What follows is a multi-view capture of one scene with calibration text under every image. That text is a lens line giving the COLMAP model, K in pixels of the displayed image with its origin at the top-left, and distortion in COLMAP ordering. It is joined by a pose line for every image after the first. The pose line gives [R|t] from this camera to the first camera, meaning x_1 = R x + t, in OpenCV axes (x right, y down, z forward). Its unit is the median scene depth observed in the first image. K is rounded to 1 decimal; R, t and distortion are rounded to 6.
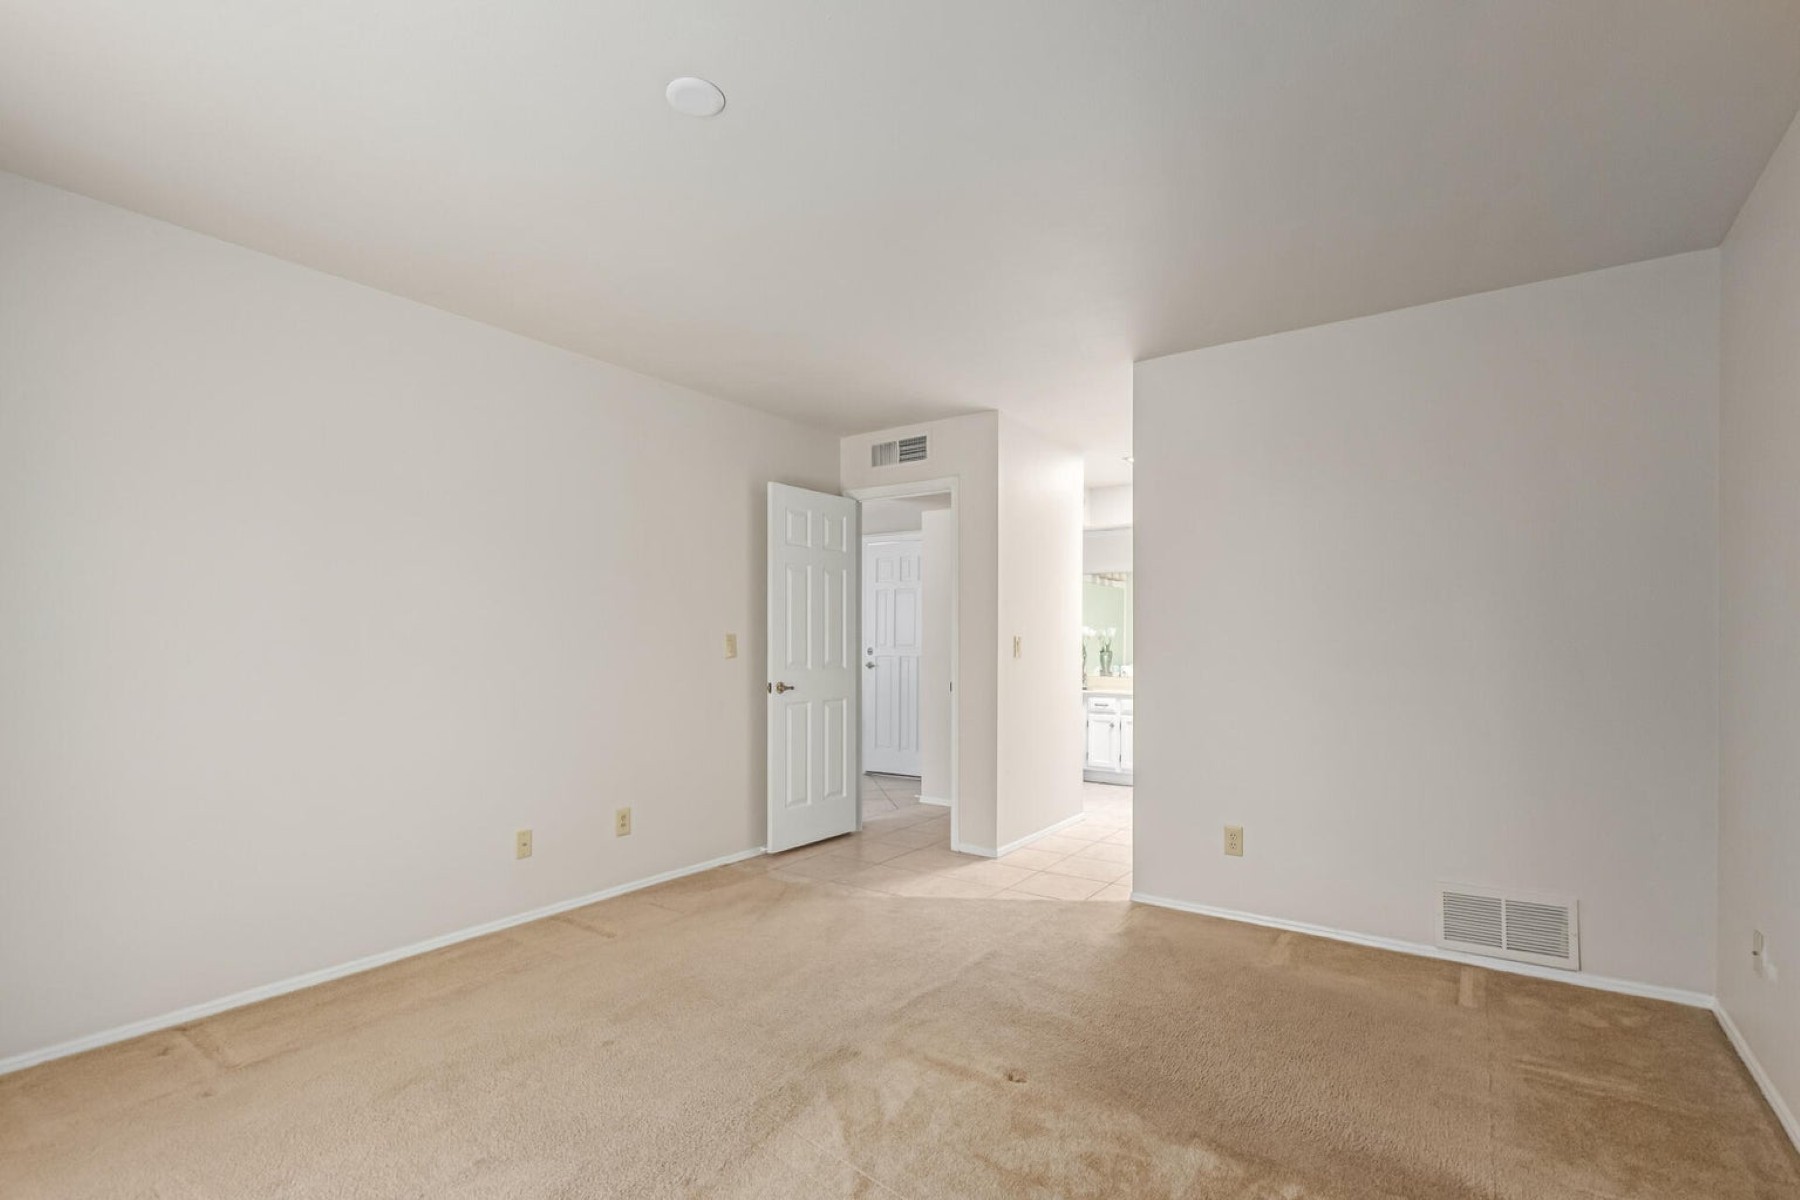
lens RADIAL K [[849.6, 0, 874.3], [0, 849.6, 635.5], [0, 0, 1]] dist [0.005010, -0.002549]
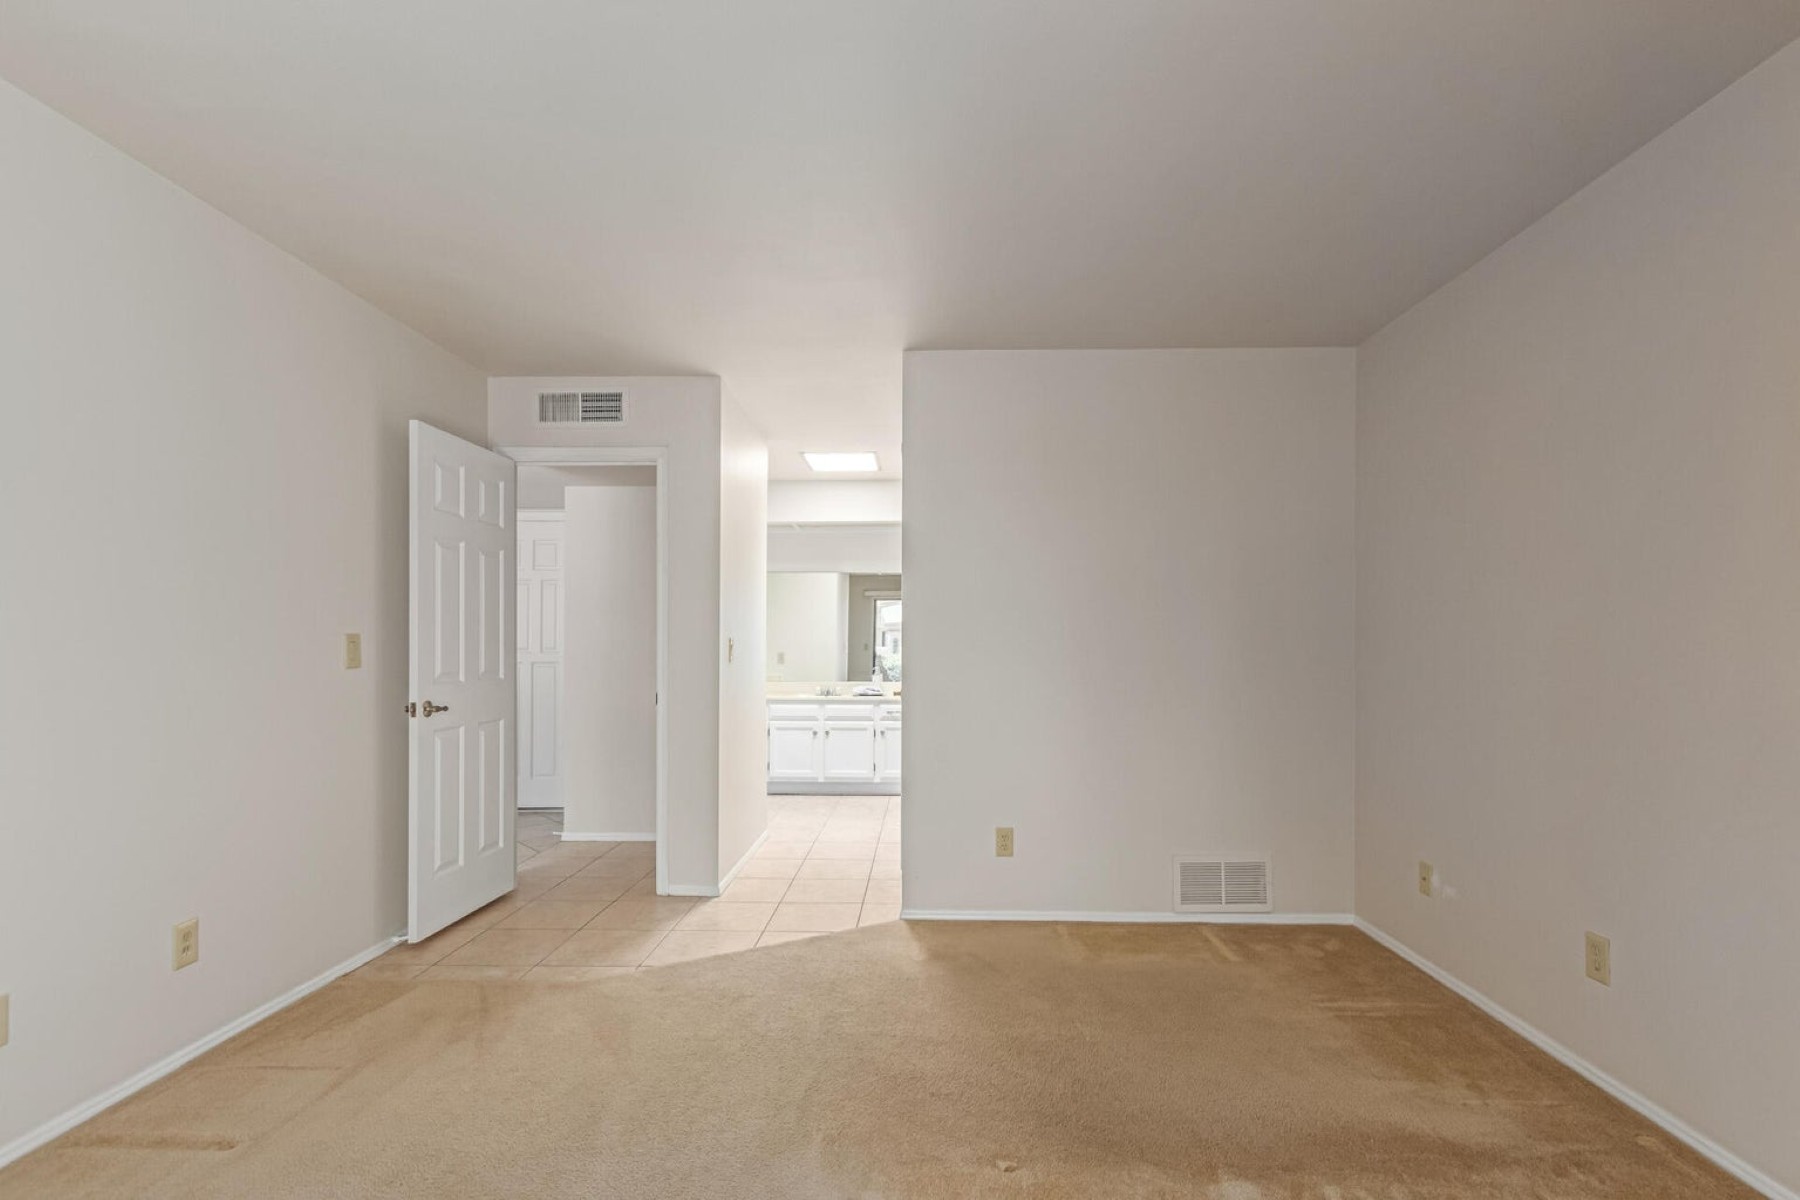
lens RADIAL K [[849.6, 0, 870.0], [0, 849.6, 631.8], [0, 0, 1]] dist [0.005010, -0.002549]
pose [[0.818445, 0.007075, 0.574541, -0.245294], [-0.004643, 0.999973, -0.005699, -0.001616], [-0.574566, 0.001996, 0.818456, 0.221682]]
